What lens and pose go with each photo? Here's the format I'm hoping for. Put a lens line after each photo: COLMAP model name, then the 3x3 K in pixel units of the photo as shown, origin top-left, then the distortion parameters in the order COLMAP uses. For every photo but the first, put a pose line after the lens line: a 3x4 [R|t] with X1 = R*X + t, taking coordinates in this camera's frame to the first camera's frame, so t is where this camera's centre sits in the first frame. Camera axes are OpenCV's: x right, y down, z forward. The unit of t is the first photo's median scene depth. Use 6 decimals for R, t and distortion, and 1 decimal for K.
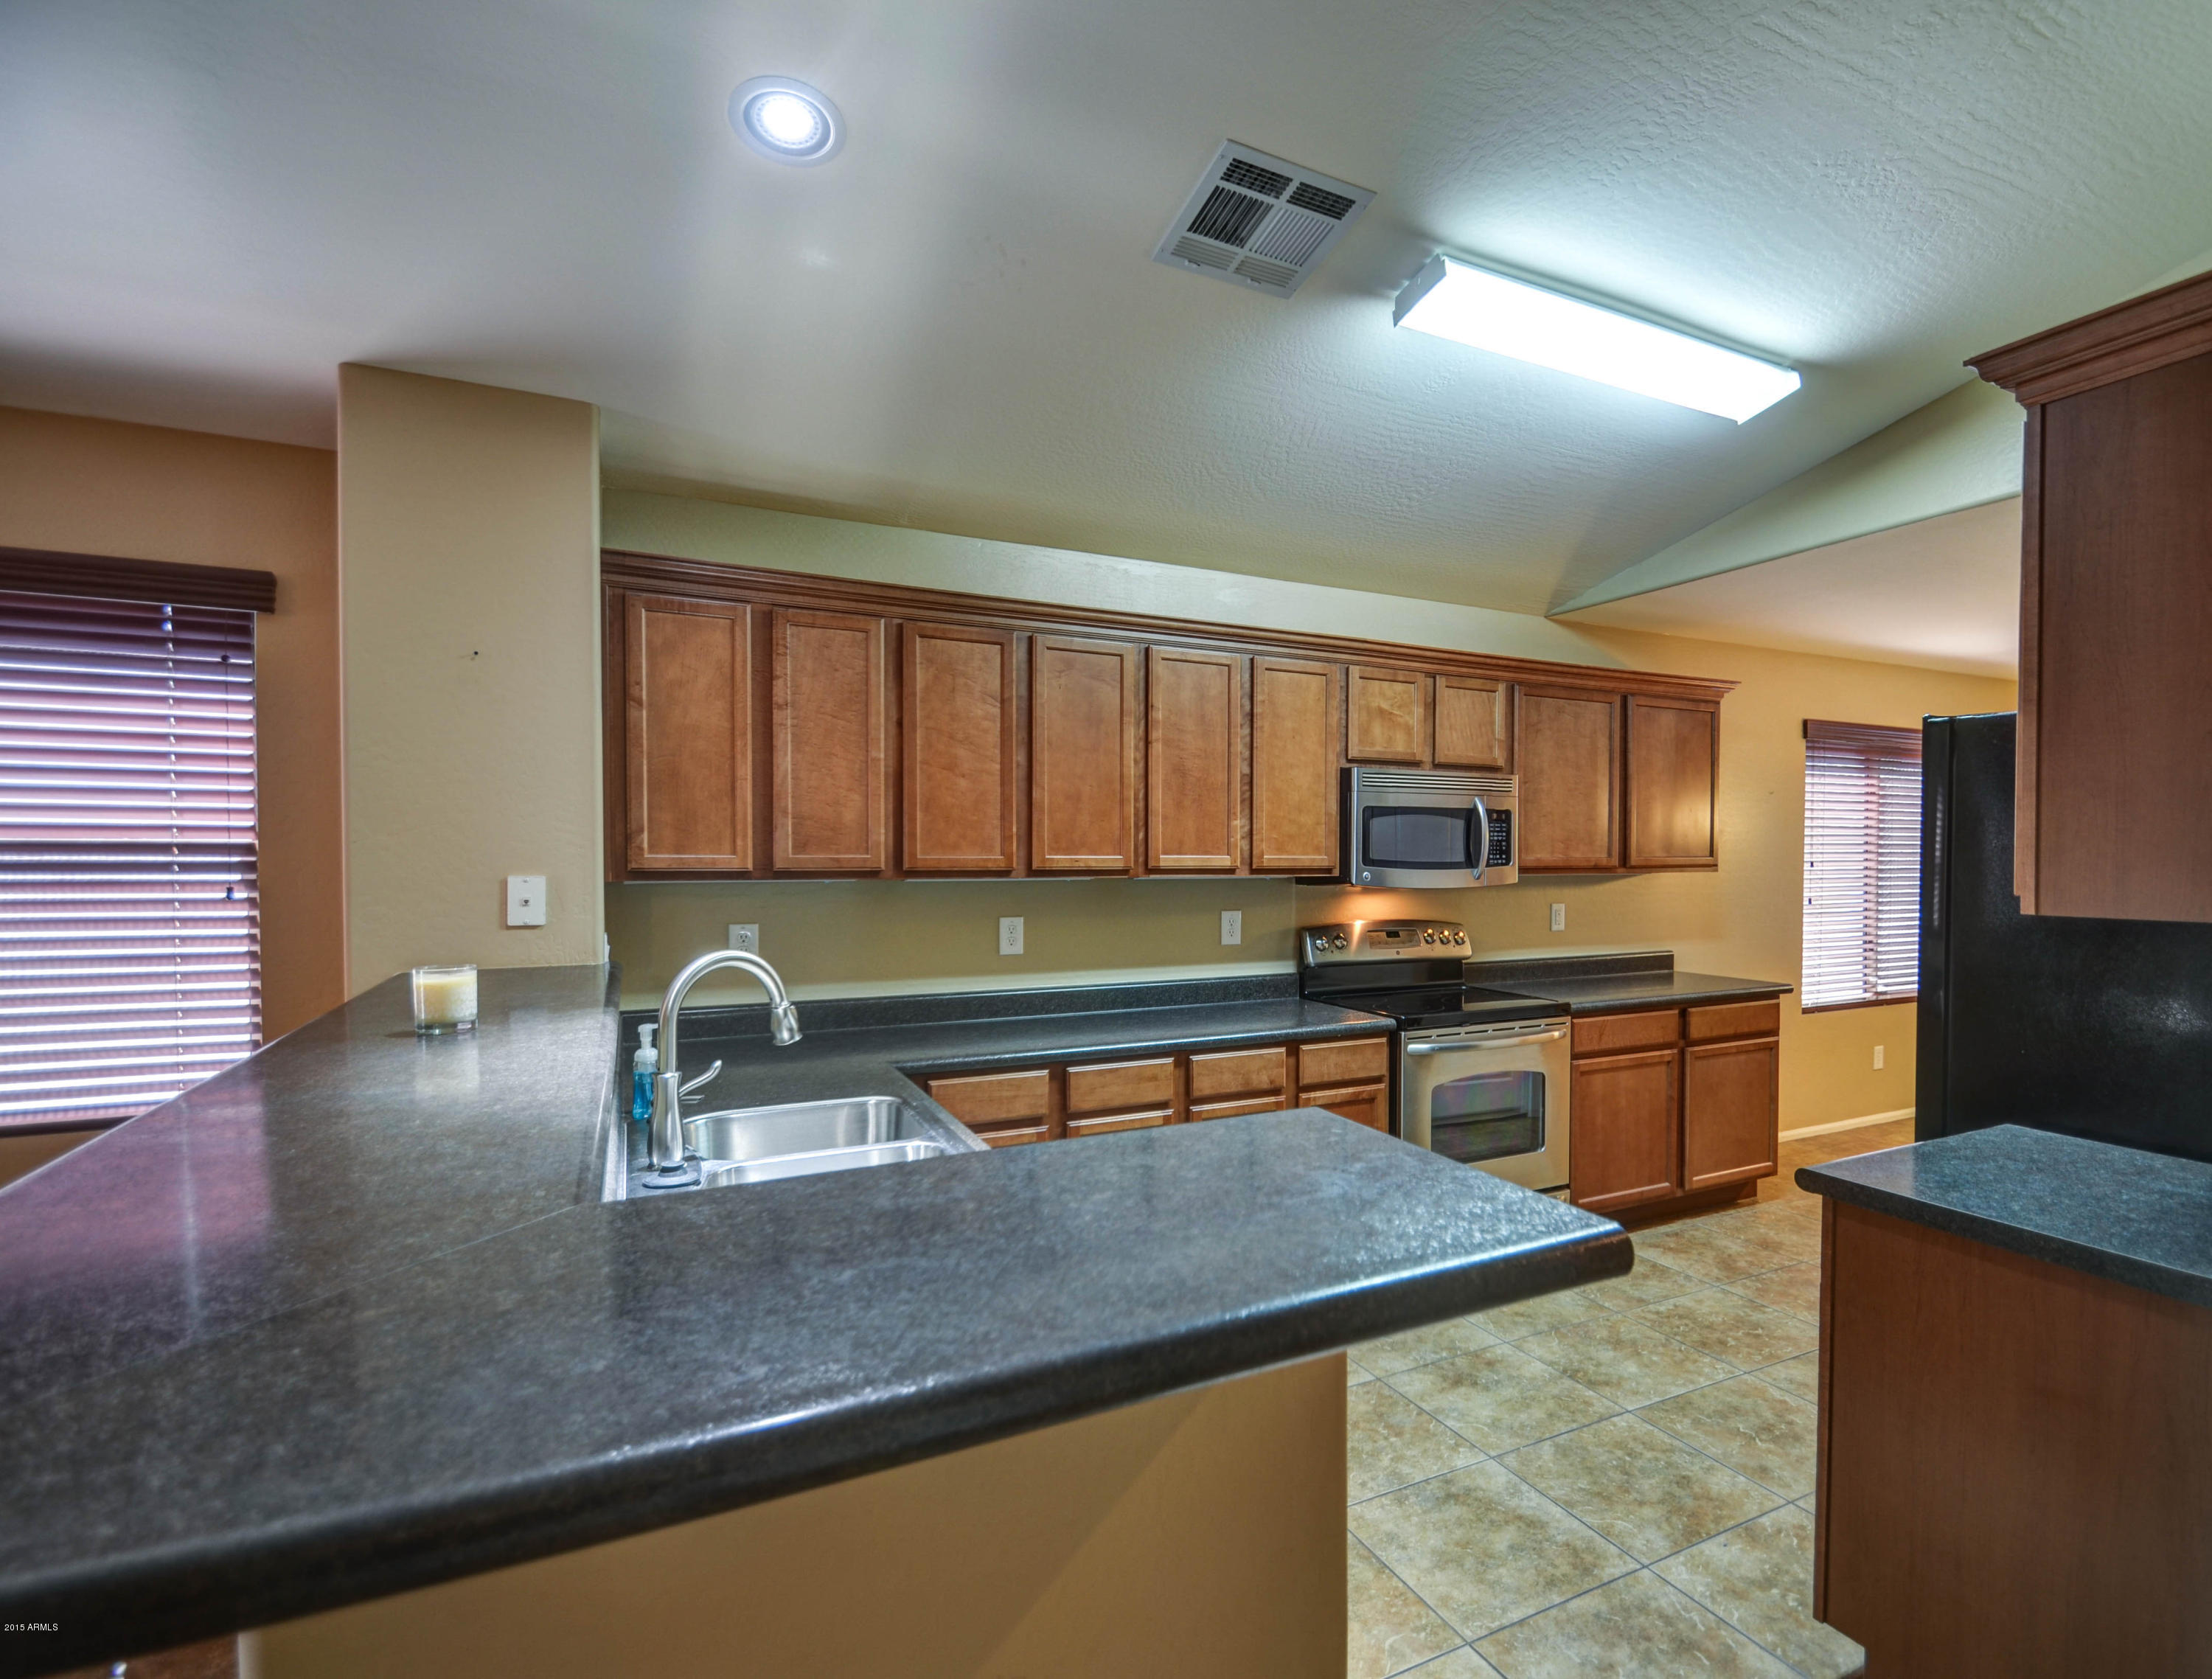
lens RADIAL K [[1114.7, 0, 1250.3], [0, 1114.7, 879.1], [0, 0, 1]] dist [-0.003675, -0.000704]
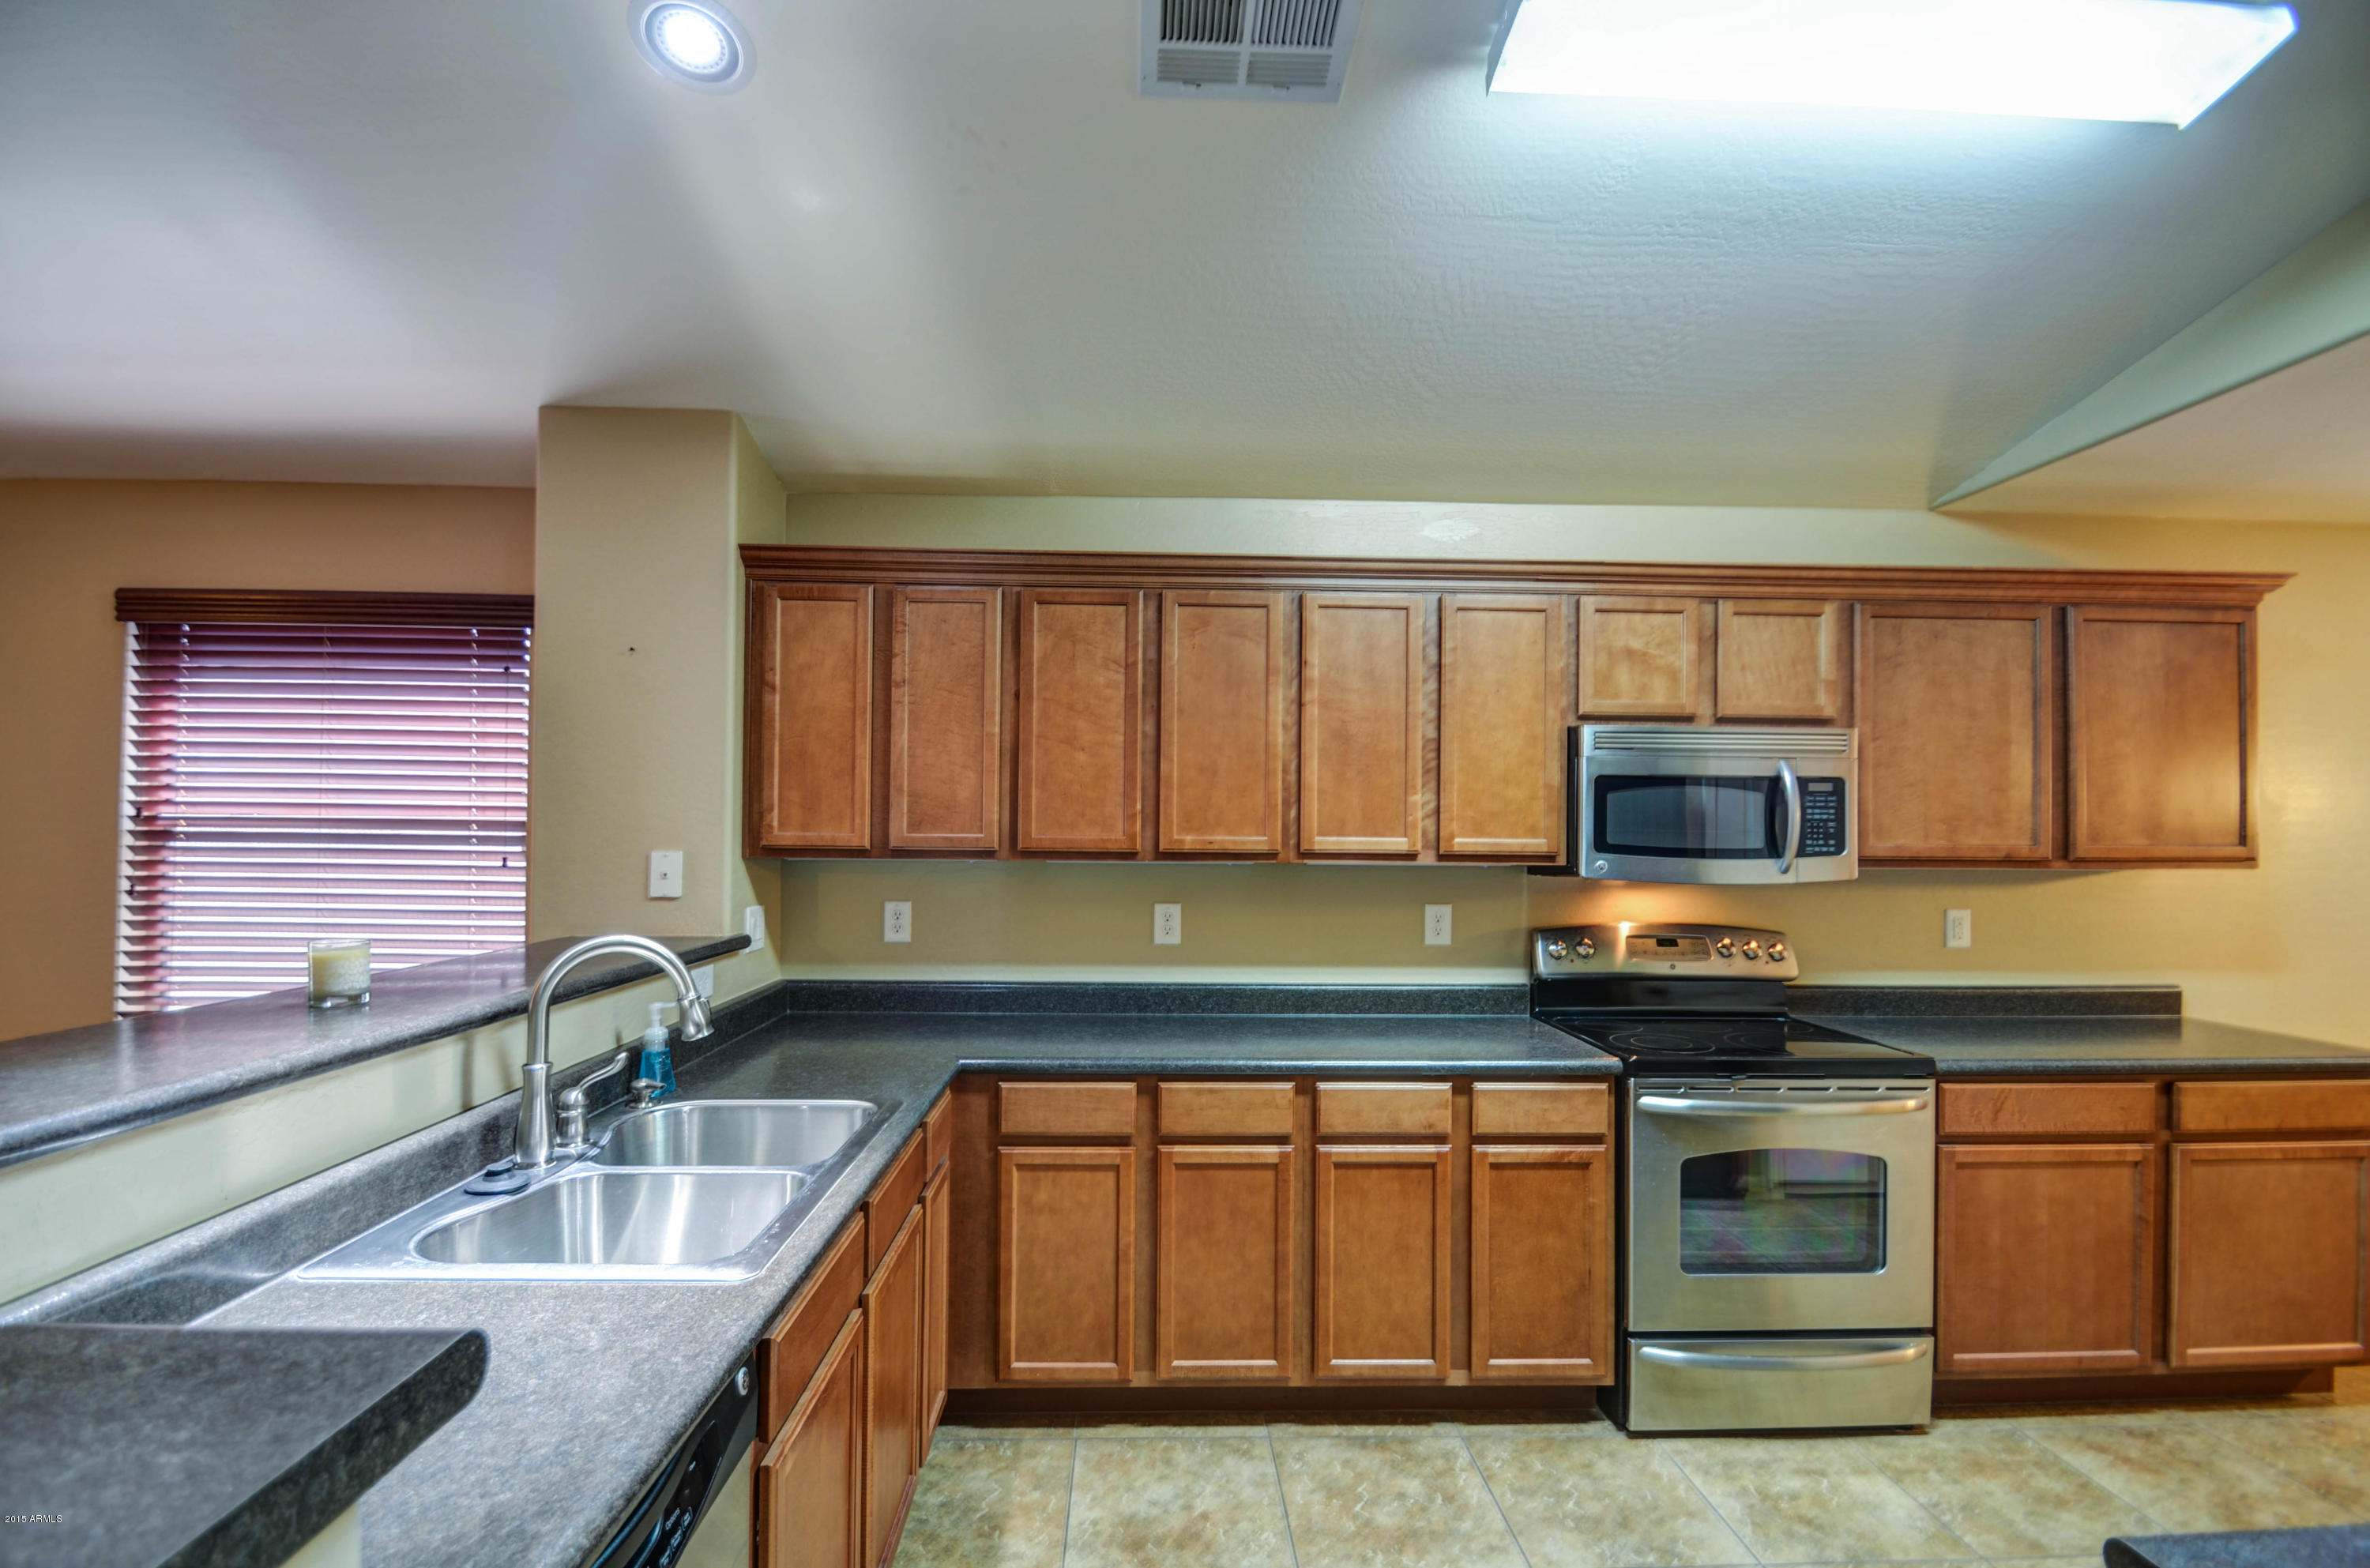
lens RADIAL K [[1046.6, 0, 1167.7], [0, 1046.6, 819.4], [0, 0, 1]] dist [0.011709, -0.018213]
pose [[0.887352, -0.000354, -0.461092, 0.178427], [-0.017135, 0.999284, -0.033742, -0.005508], [0.460774, 0.037841, 0.886711, 0.229136]]
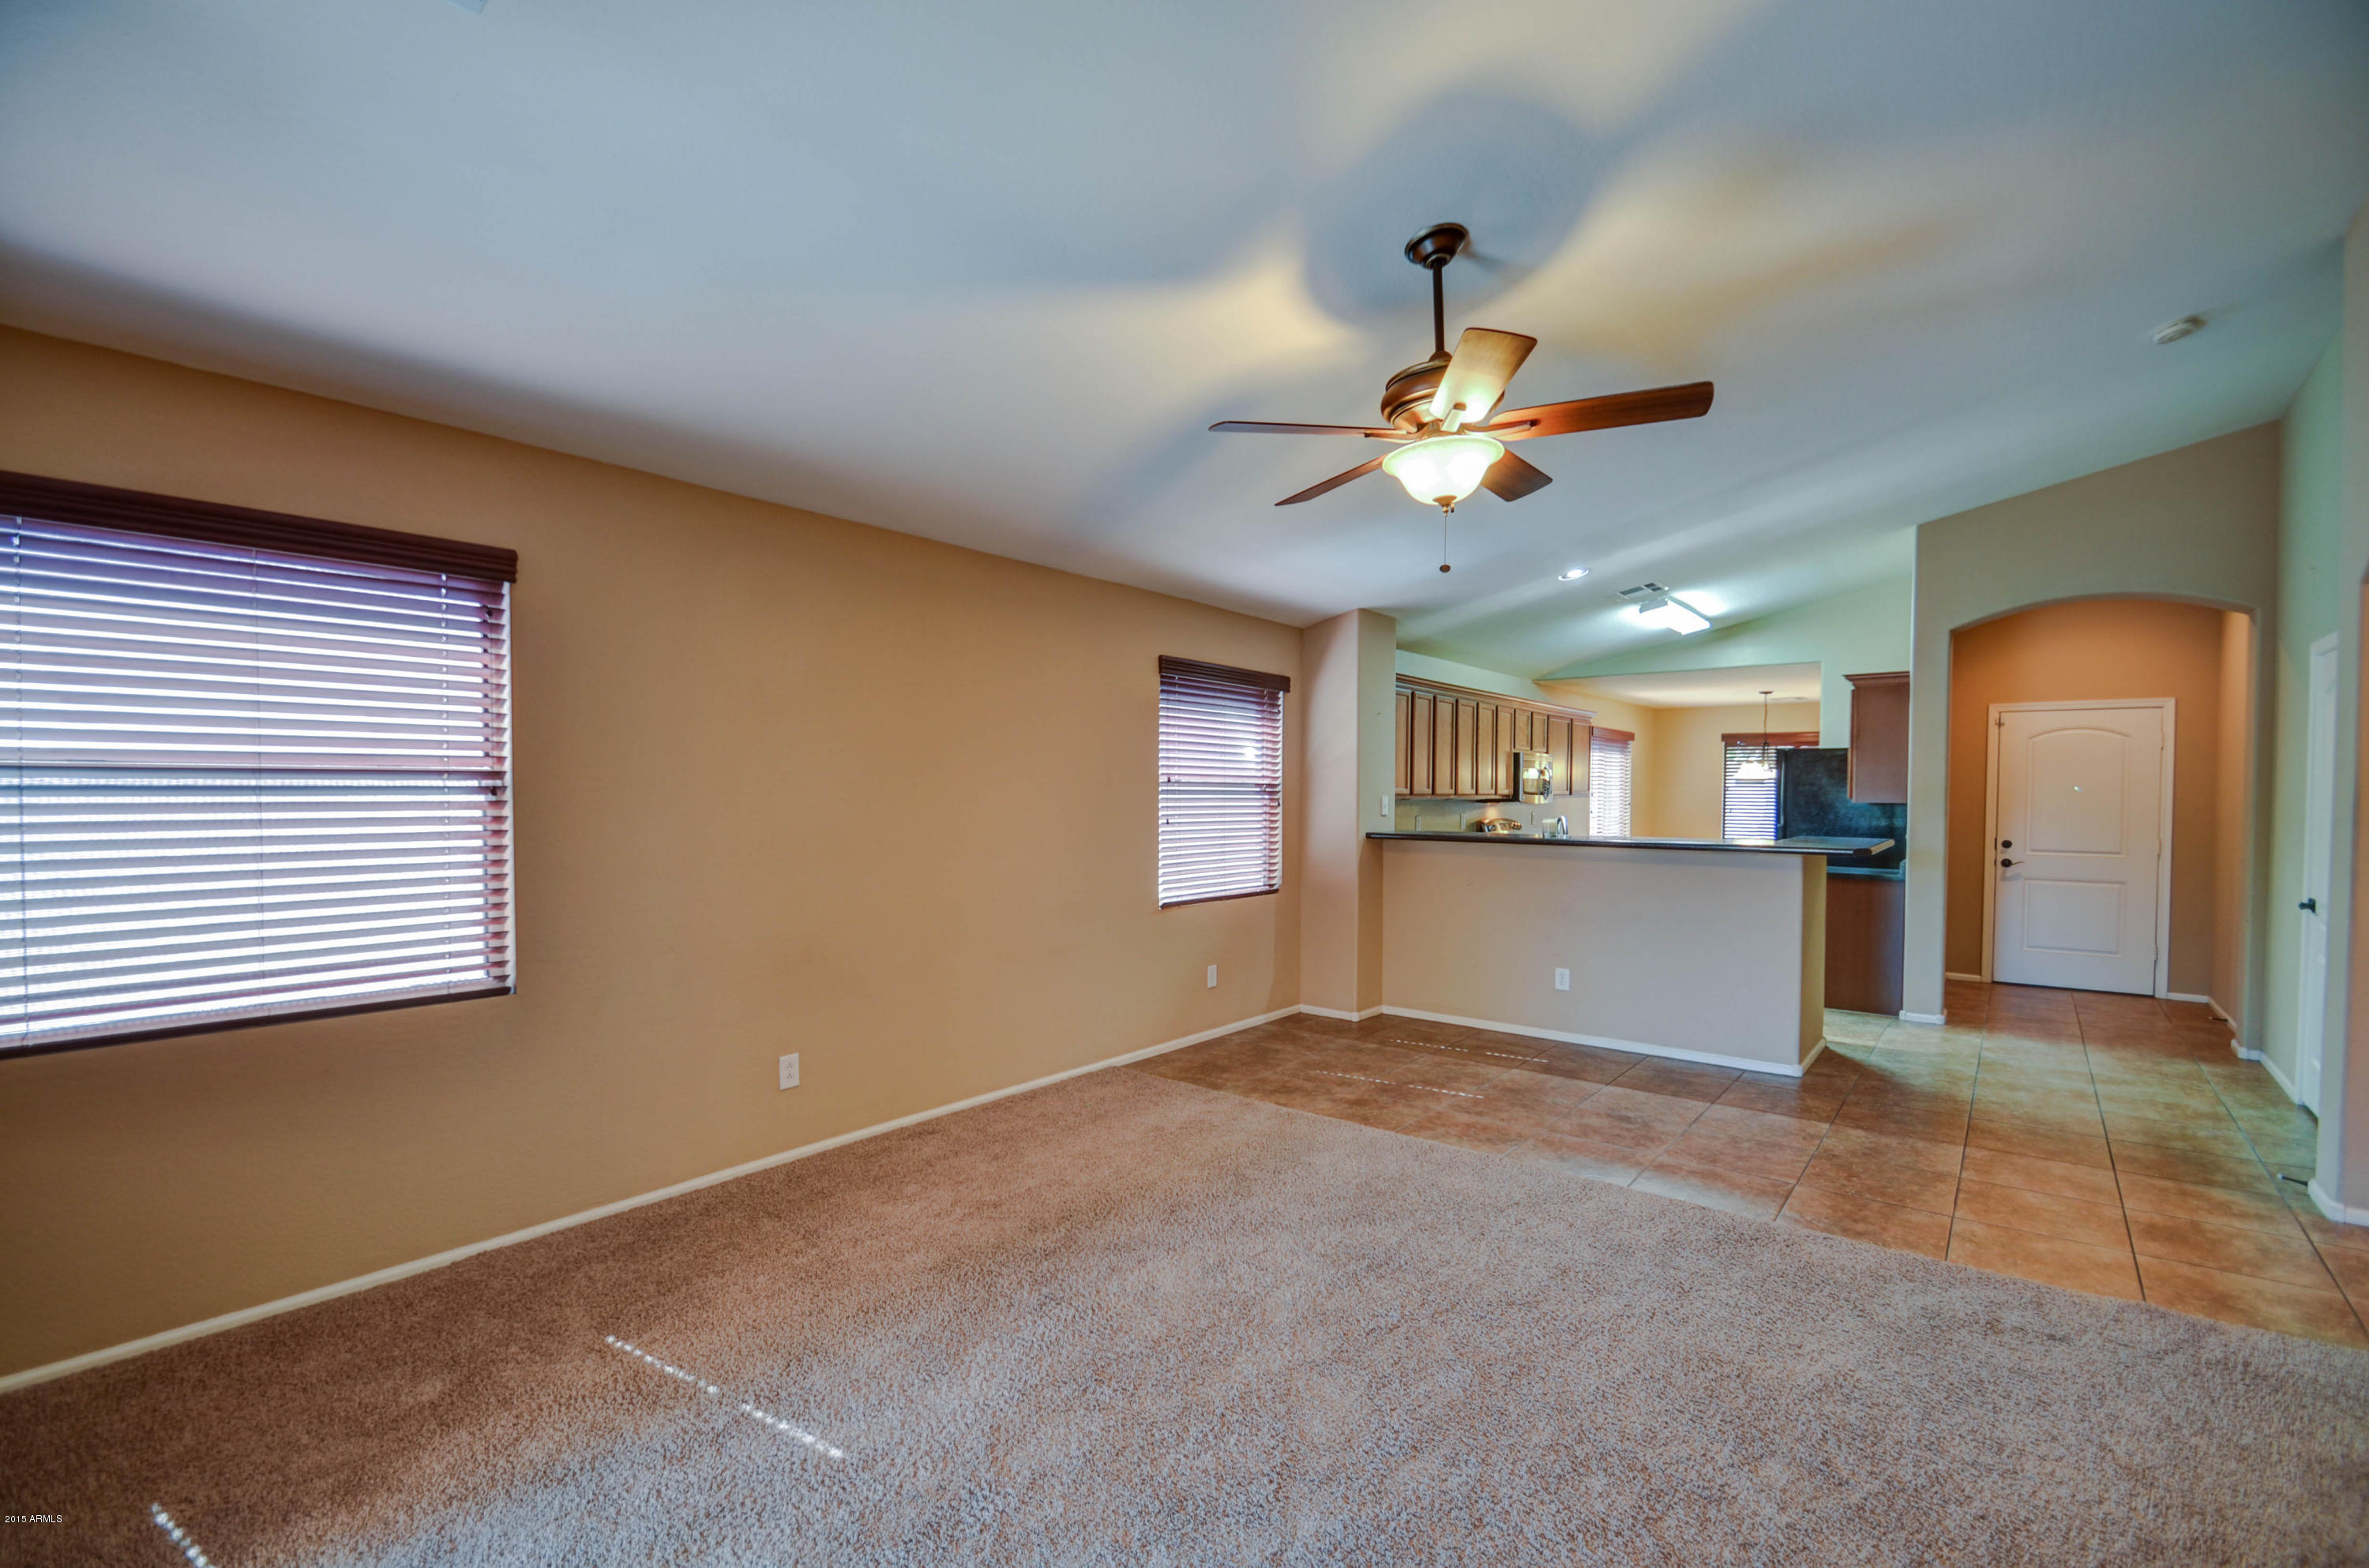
lens RADIAL K [[1046.1, 0, 1167.2], [0, 1046.1, 819.4], [0, 0, 1]] dist [0.011709, -0.018213]
pose [[0.932219, -0.001692, 0.361891, -1.384705], [-0.002314, 0.999941, 0.010637, 0.016645], [-0.361888, -0.010754, 0.932160, -0.775490]]
